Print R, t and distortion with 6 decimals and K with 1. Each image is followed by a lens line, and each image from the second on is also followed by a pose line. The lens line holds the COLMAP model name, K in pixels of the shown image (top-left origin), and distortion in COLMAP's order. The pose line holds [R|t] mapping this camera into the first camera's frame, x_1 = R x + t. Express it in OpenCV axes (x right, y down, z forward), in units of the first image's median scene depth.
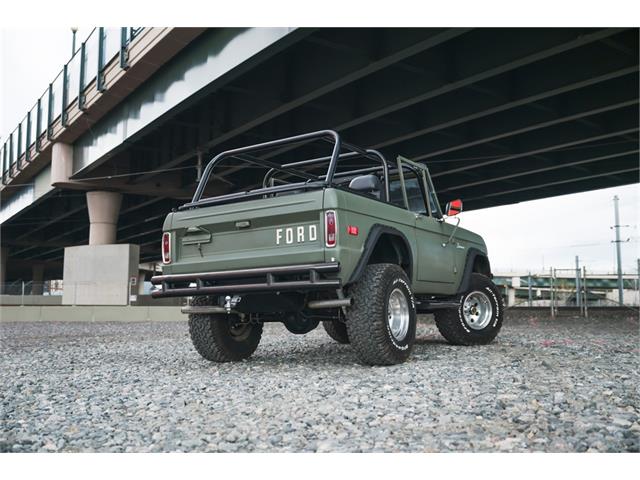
lens RADIAL K [[626.0, 0, 323.9], [0, 626.0, 234.9], [0, 0, 1]] dist [0.000769, 0.000000]
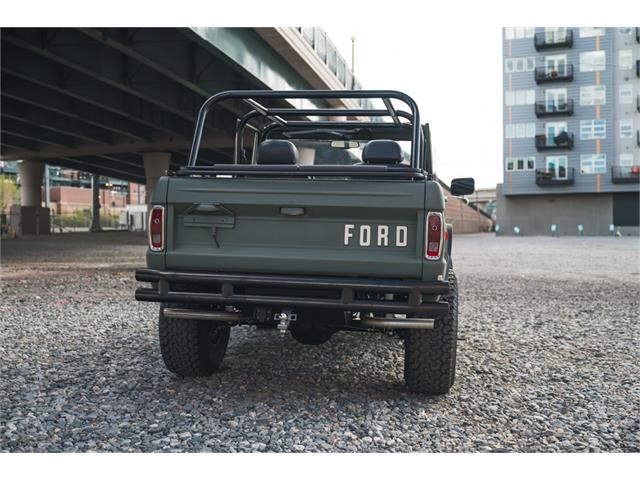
lens RADIAL K [[677.6, 0, 316.8], [0, 677.6, 237.8], [0, 0, 1]] dist [-0.007744, 0.000000]
pose [[0.931922, 0.053099, 0.358751, -0.326257], [-0.105199, 0.986271, 0.127294, -0.075992], [-0.347066, -0.156368, 0.924713, 0.216573]]
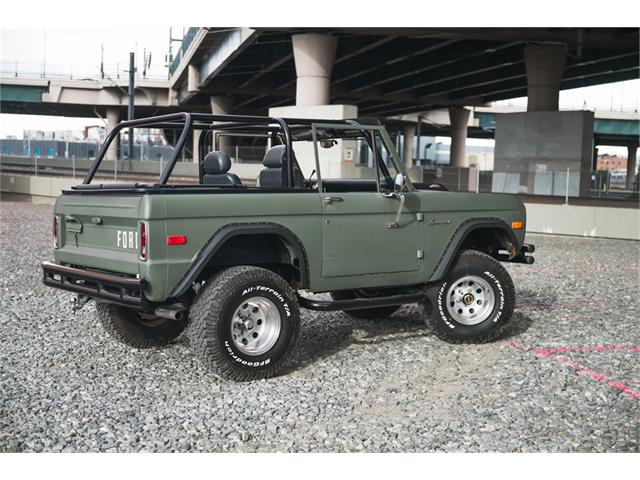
lens RADIAL K [[892.1, 0, 330.2], [0, 892.1, 233.2], [0, 0, 1]] dist [-0.012119, 0.000000]
pose [[0.927834, 0.051851, -0.369371, 0.583962], [0.016386, 0.983668, 0.179245, -0.195800], [0.372632, -0.172362, 0.911831, -0.076501]]
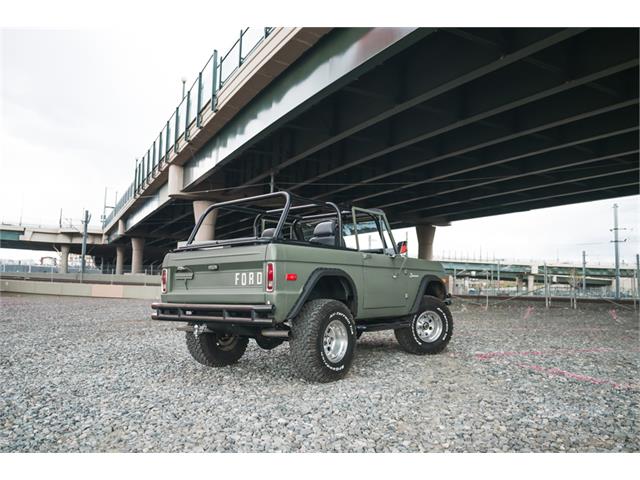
lens RADIAL K [[481.3, 0, 322.9], [0, 481.3, 239.4], [0, 0, 1]] dist [-0.016413, 0.006554]
pose [[0.992657, 0.013296, -0.120226, 0.178050], [-0.010920, 0.999732, 0.020392, -0.081280], [0.120465, -0.018929, 0.992537, 0.046312]]
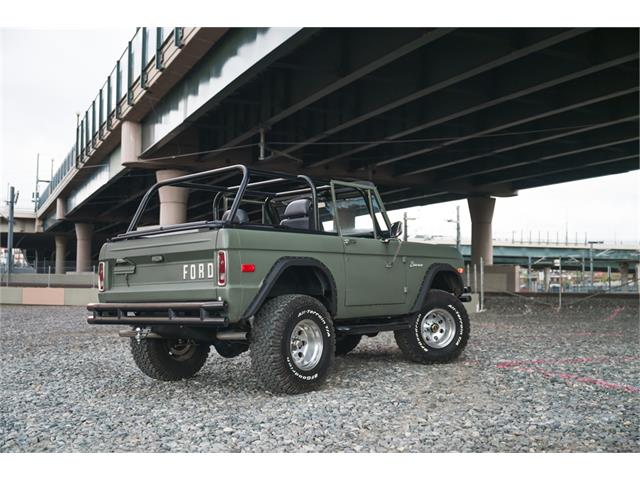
lens RADIAL K [[677.6, 0, 319.1], [0, 677.6, 239.4], [0, 0, 1]] dist [-0.007744, 0.000000]
pose [[0.987996, -0.004678, -0.154409, 0.269344], [0.012536, 0.998673, 0.049956, -0.087294], [0.153971, -0.051292, 0.986743, -0.073602]]
